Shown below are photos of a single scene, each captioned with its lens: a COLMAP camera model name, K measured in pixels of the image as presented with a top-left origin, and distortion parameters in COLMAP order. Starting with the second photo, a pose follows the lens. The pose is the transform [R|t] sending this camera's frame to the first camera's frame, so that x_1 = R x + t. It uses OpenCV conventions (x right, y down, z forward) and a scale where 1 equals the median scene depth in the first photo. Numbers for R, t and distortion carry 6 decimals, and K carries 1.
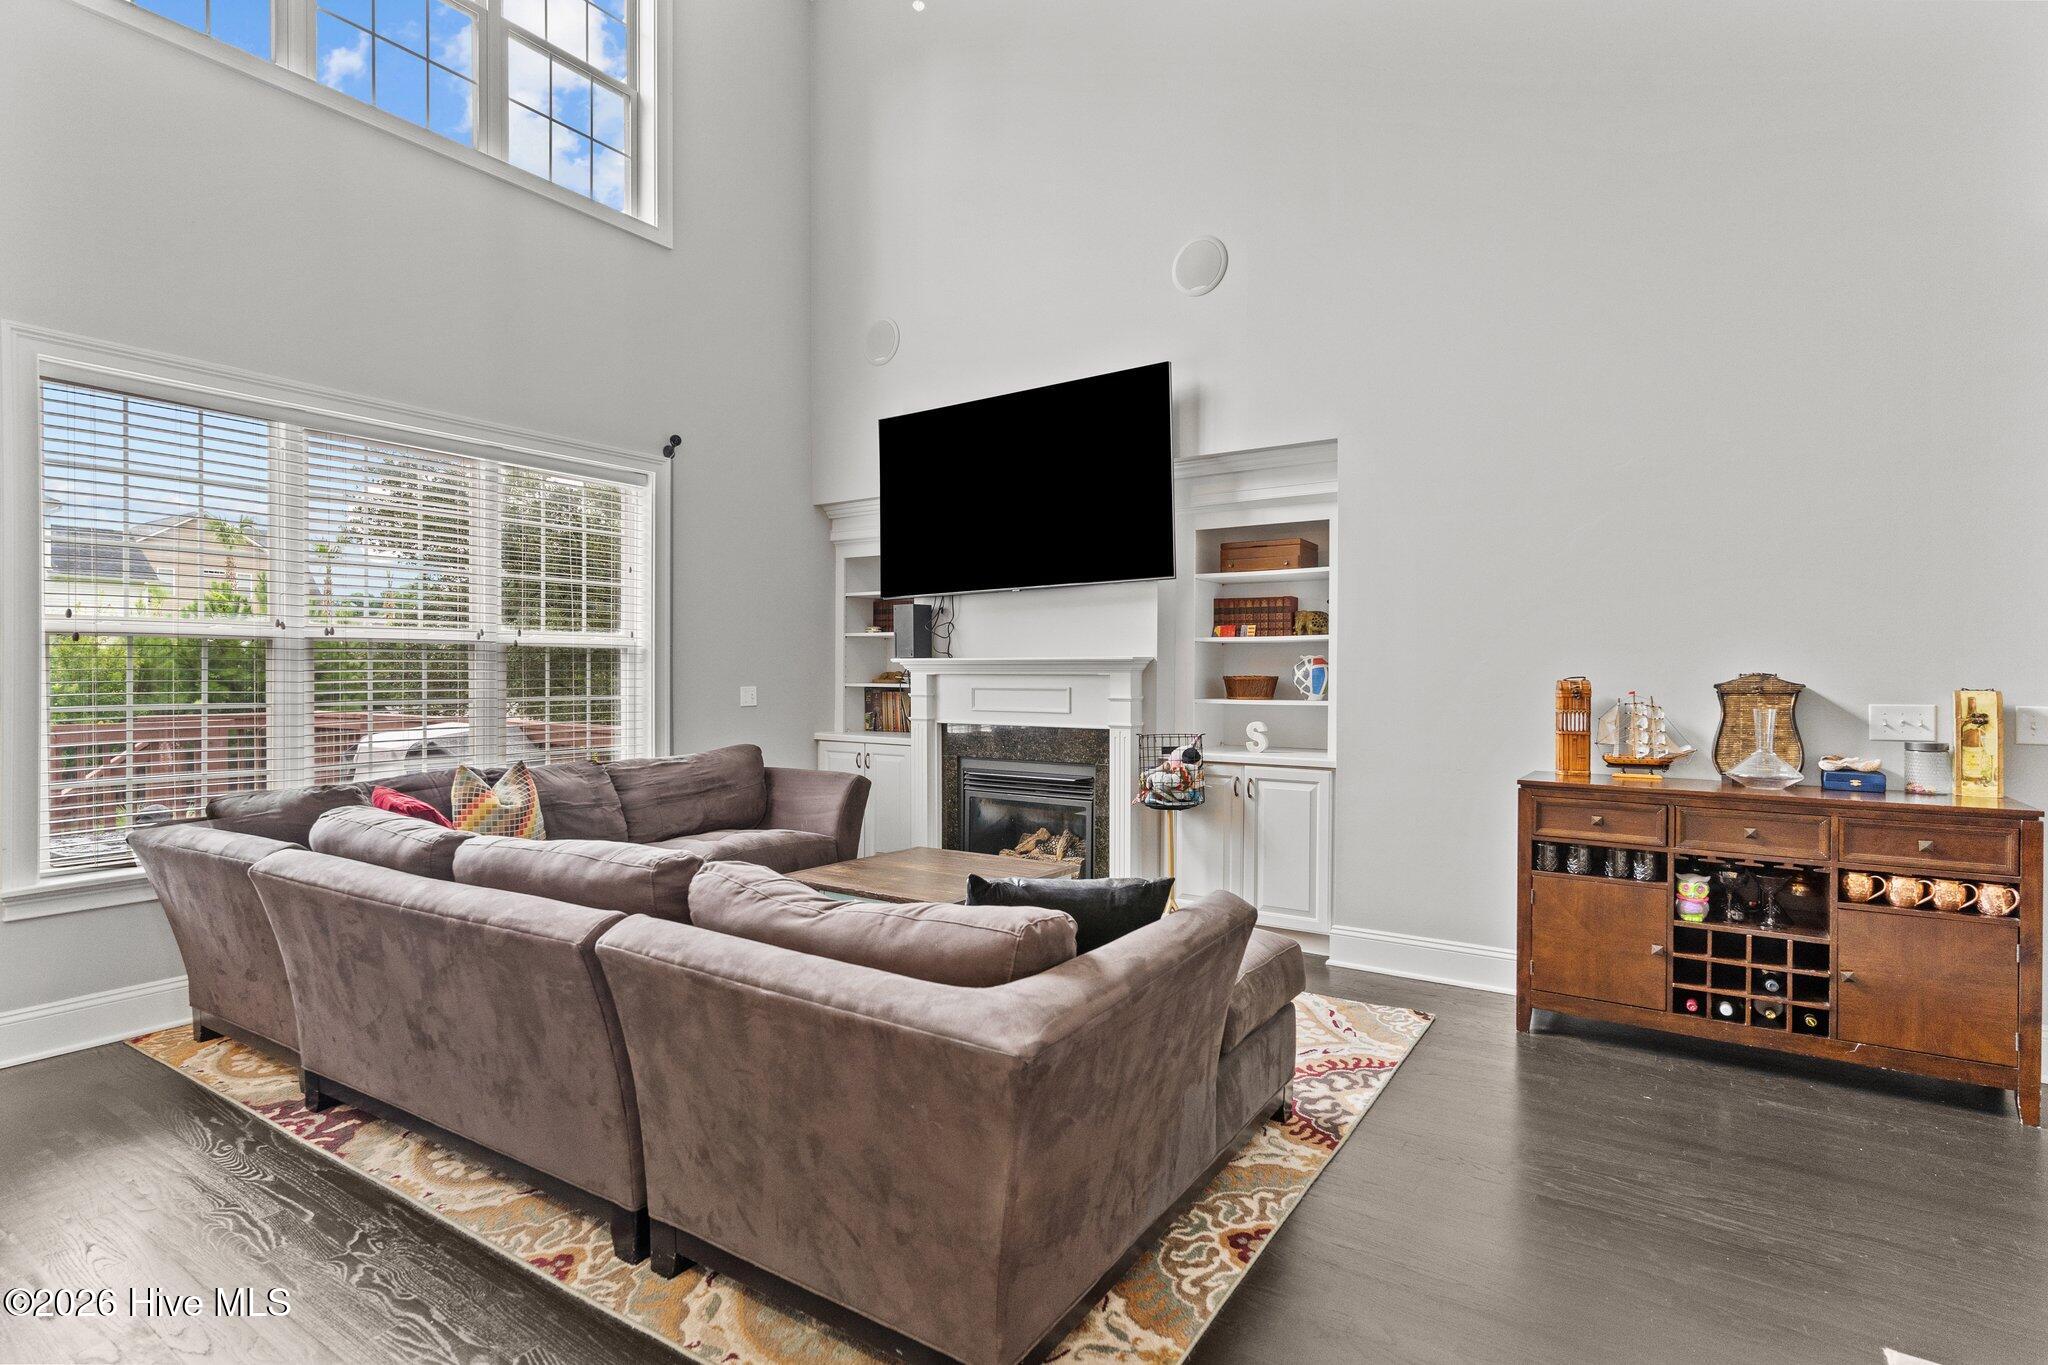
lens RADIAL K [[1005.1, 0, 1014.4], [0, 1005.1, 671.9], [0, 0, 1]] dist [-0.004910, -0.000040]
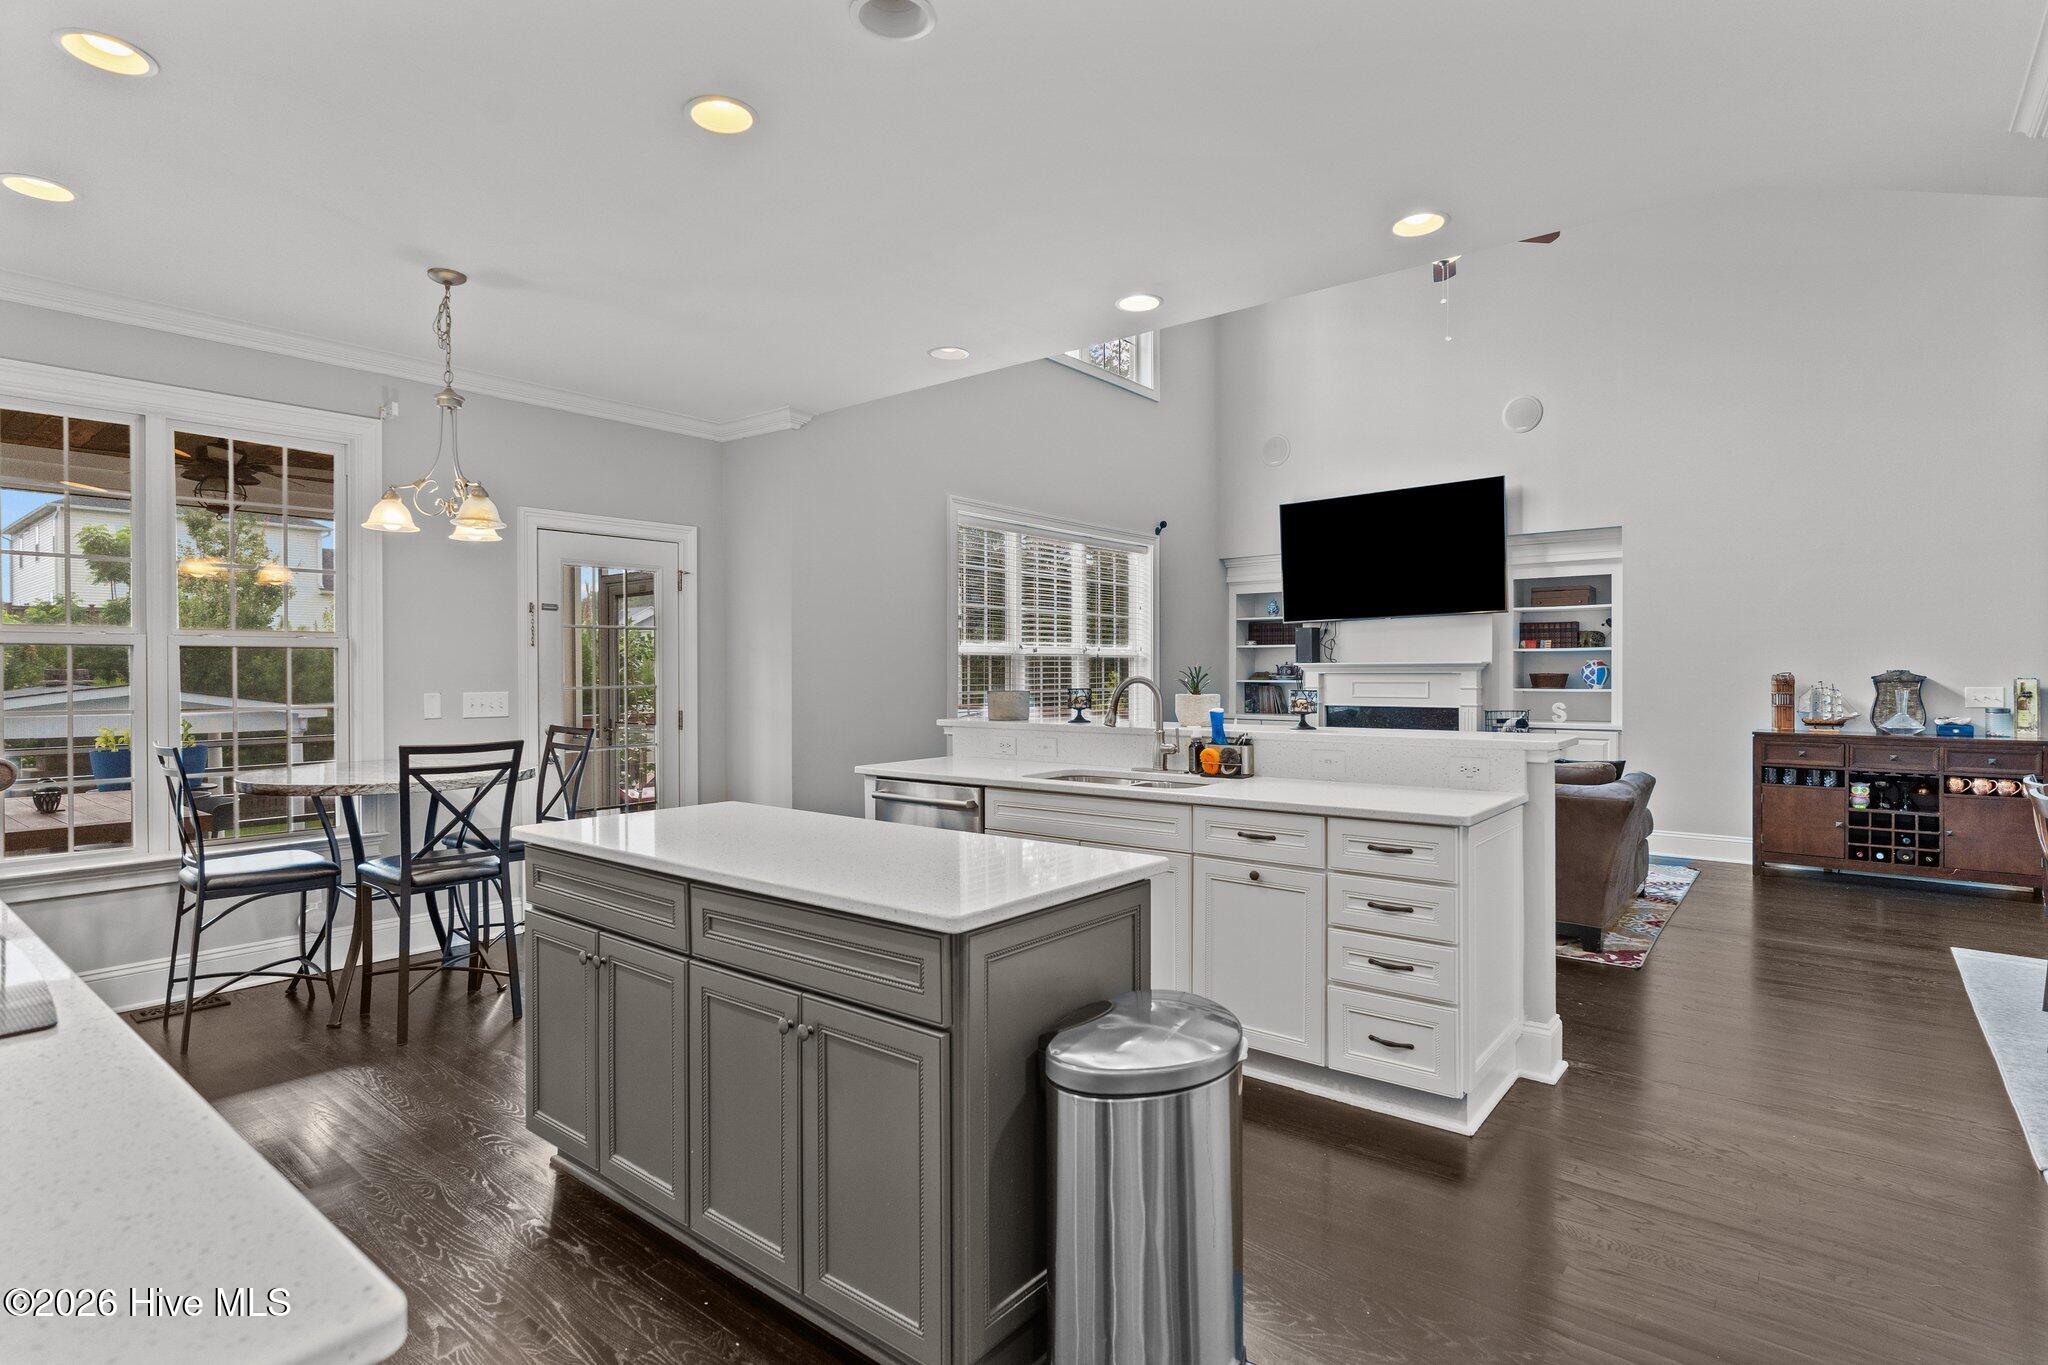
lens RADIAL K [[1005.1, 0, 1033.6], [0, 1005.1, 670.2], [0, 0, 1]] dist [-0.004910, -0.000040]
pose [[0.996900, -0.003466, -0.078603, -0.587865], [0.003202, 0.999989, -0.003482, 0.002696], [0.078615, 0.003219, 0.996900, -0.810221]]
